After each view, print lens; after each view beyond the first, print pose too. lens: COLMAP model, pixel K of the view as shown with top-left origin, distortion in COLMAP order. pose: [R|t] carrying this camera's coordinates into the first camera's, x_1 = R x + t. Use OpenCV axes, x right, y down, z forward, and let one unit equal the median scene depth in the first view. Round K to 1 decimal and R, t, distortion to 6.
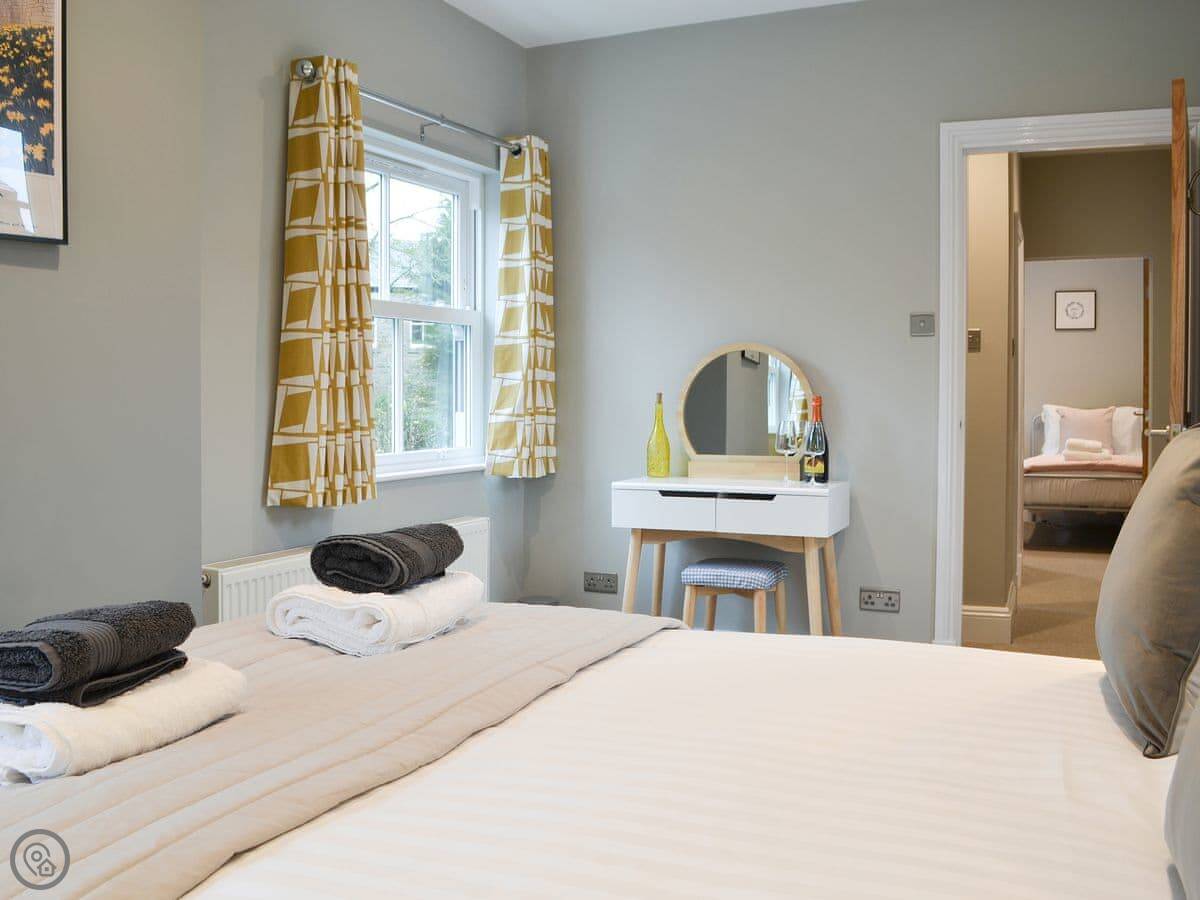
lens RADIAL K [[1099.8, 0, 600.0], [0, 1099.8, 450.0], [0, 0, 1]] dist [-0.087552, -0.009813]
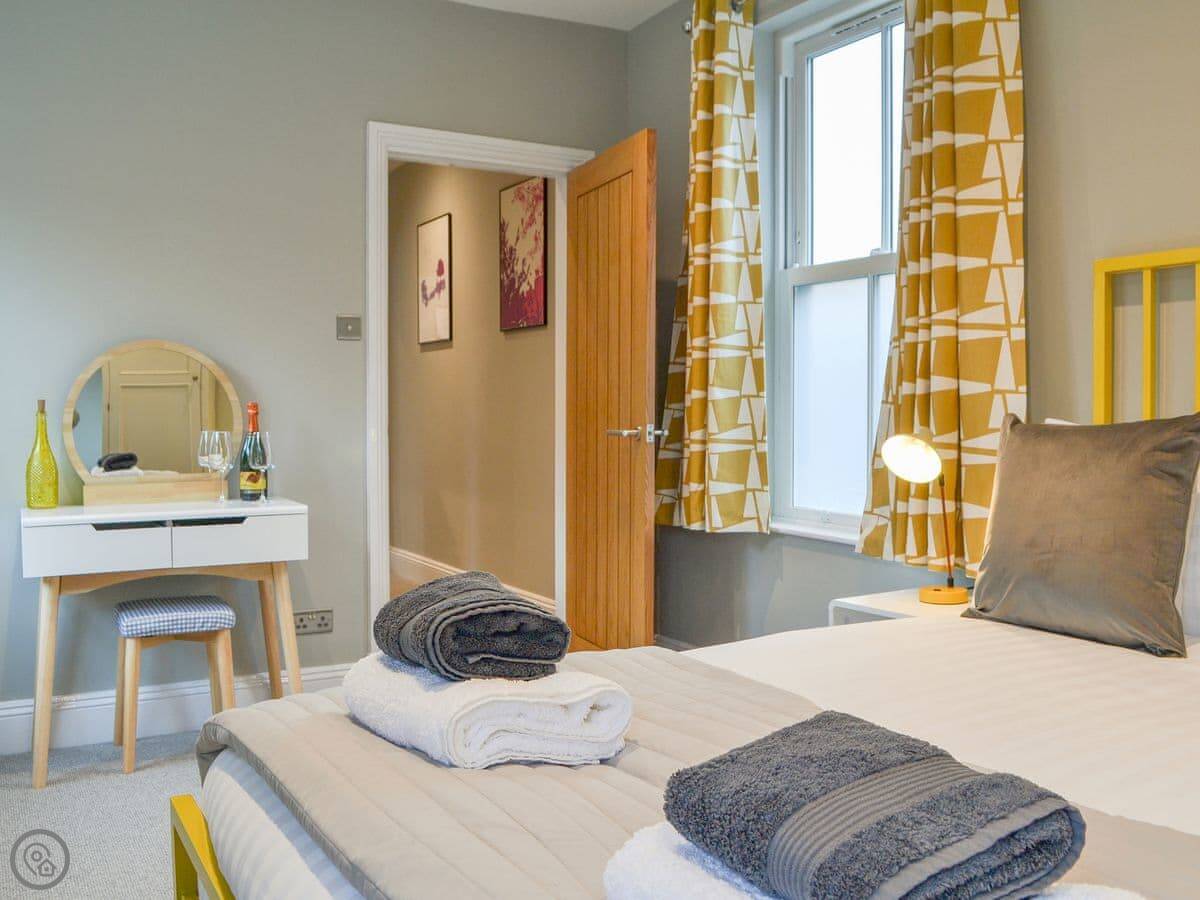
lens RADIAL K [[1099.8, 0, 600.0], [0, 1099.8, 450.0], [0, 0, 1]] dist [-0.087552, -0.009813]
pose [[0.595959, -0.034498, 0.802273, -0.354154], [0.041799, 0.999055, 0.011910, -0.010129], [-0.801926, 0.026436, 0.596838, 0.256393]]
